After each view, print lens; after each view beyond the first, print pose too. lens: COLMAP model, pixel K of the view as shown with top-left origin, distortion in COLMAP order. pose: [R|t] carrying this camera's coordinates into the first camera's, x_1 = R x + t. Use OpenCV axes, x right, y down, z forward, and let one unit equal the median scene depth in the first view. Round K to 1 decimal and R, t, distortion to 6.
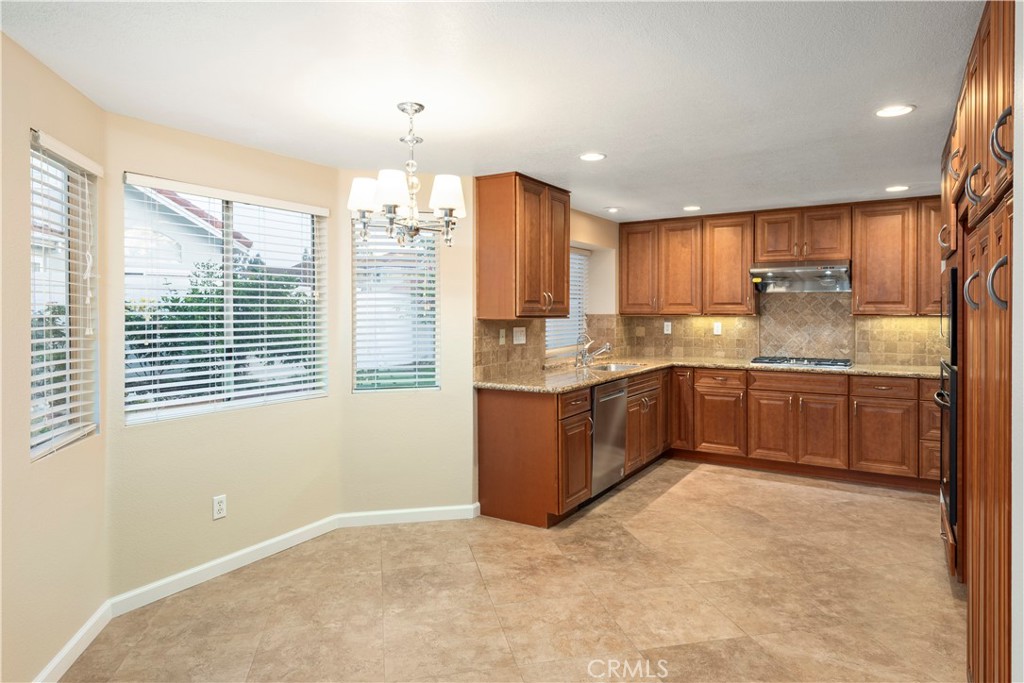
lens RADIAL K [[615.7, 0, 512.4], [0, 615.7, 317.4], [0, 0, 1]] dist [0.037166, -0.018327]
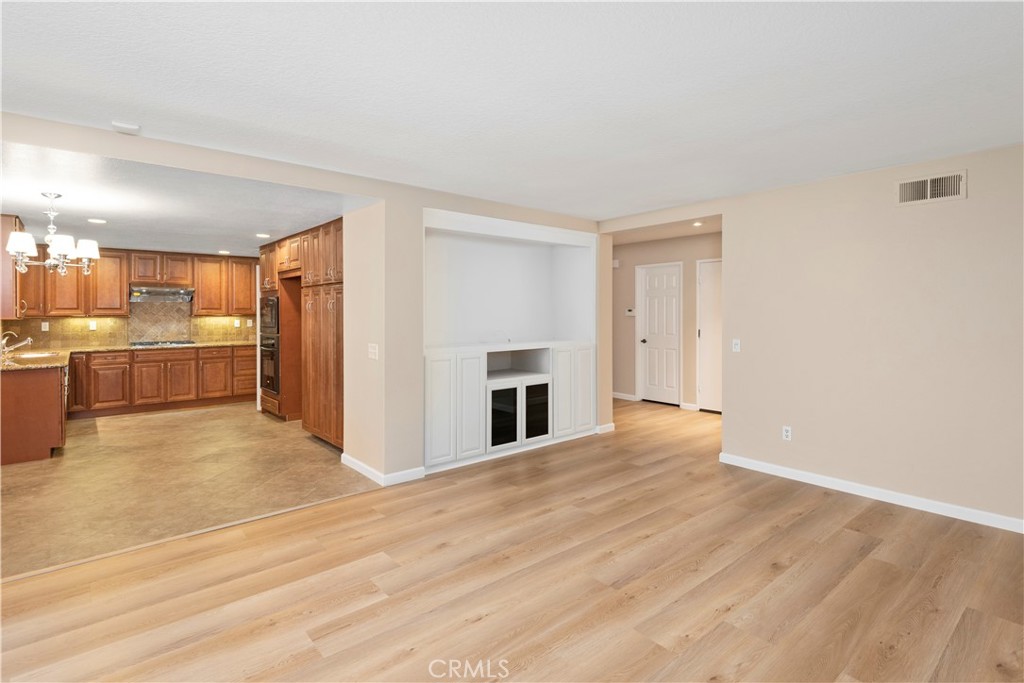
lens RADIAL K [[514.9, 0, 532.0], [0, 514.9, 312.8], [0, 0, 1]] dist [-0.003209, -0.004984]
pose [[0.274344, -0.000820, 0.961631, -0.650272], [0.013009, 0.999911, -0.002859, 0.005700], [-0.961544, 0.013294, 0.274331, -0.374229]]
